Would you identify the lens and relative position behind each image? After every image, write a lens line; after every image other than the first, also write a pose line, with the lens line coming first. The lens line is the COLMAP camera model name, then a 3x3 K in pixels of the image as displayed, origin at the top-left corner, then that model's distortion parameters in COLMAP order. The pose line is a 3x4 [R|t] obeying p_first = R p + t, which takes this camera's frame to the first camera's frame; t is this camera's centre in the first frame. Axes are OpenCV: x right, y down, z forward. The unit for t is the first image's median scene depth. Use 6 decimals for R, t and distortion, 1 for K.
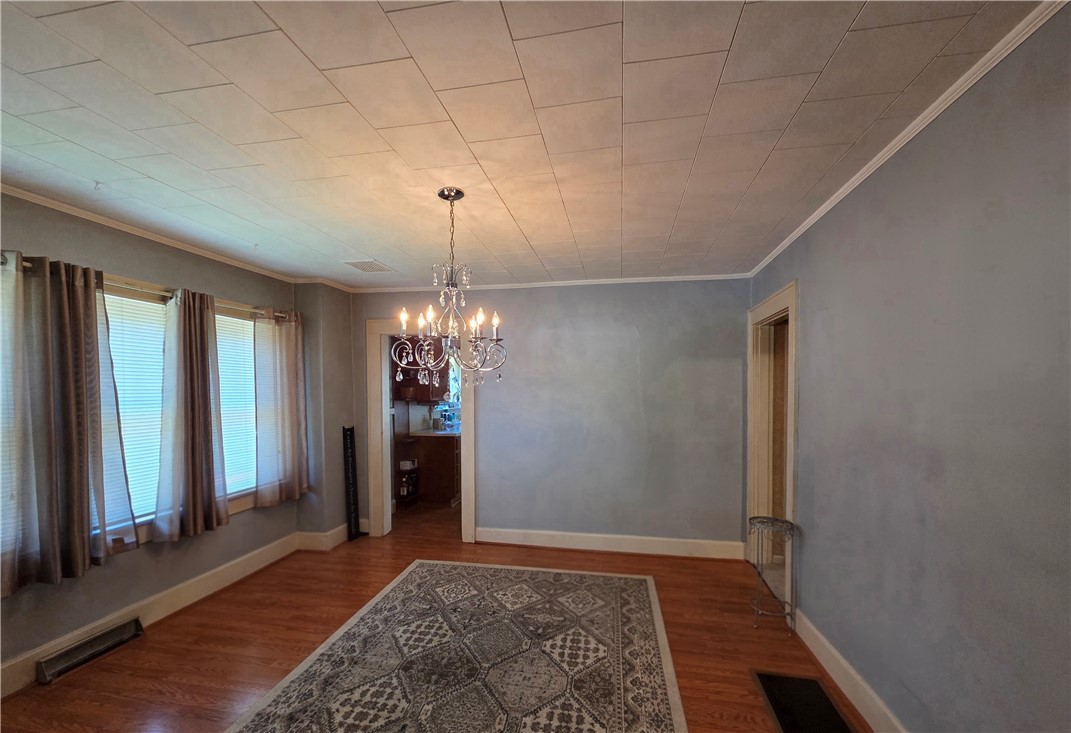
lens RADIAL K [[436.4, 0, 538.2], [0, 436.4, 403.3], [0, 0, 1]] dist [-0.000866, -0.000011]
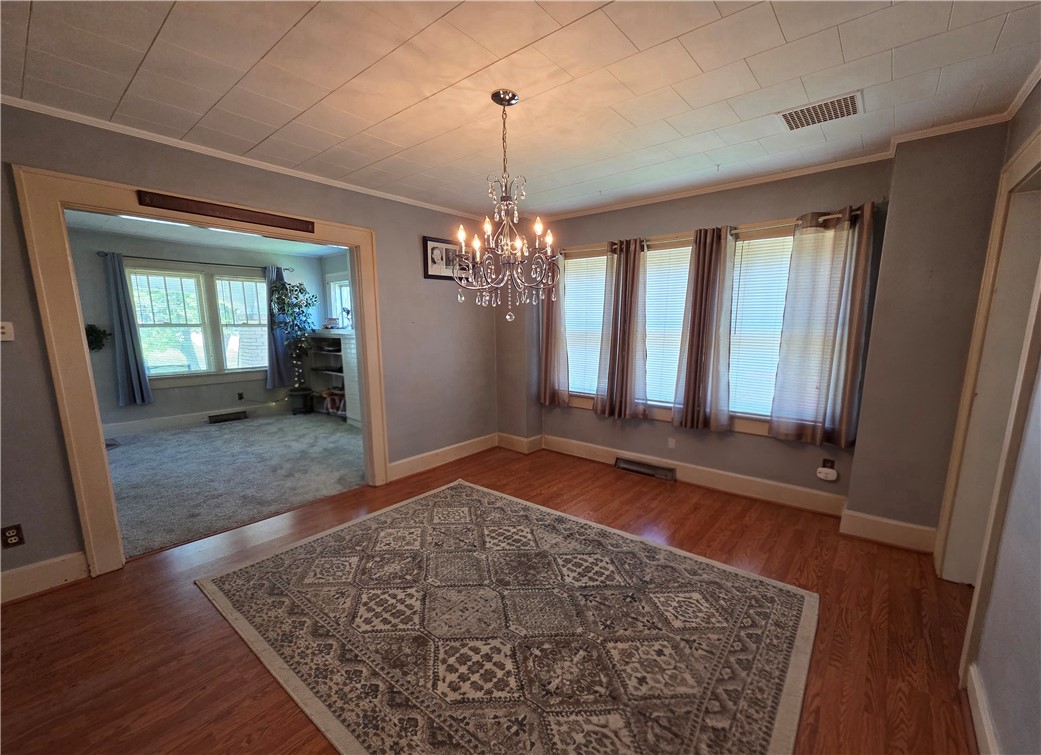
lens RADIAL K [[425.1, 0, 522.9], [0, 425.1, 394.8], [0, 0, 1]] dist [0.000467, -0.000153]
pose [[-0.481195, 0.150302, -0.863632, 0.649968], [-0.028845, 0.981943, 0.186964, -0.020694], [0.876139, 0.114877, -0.468171, 1.487514]]
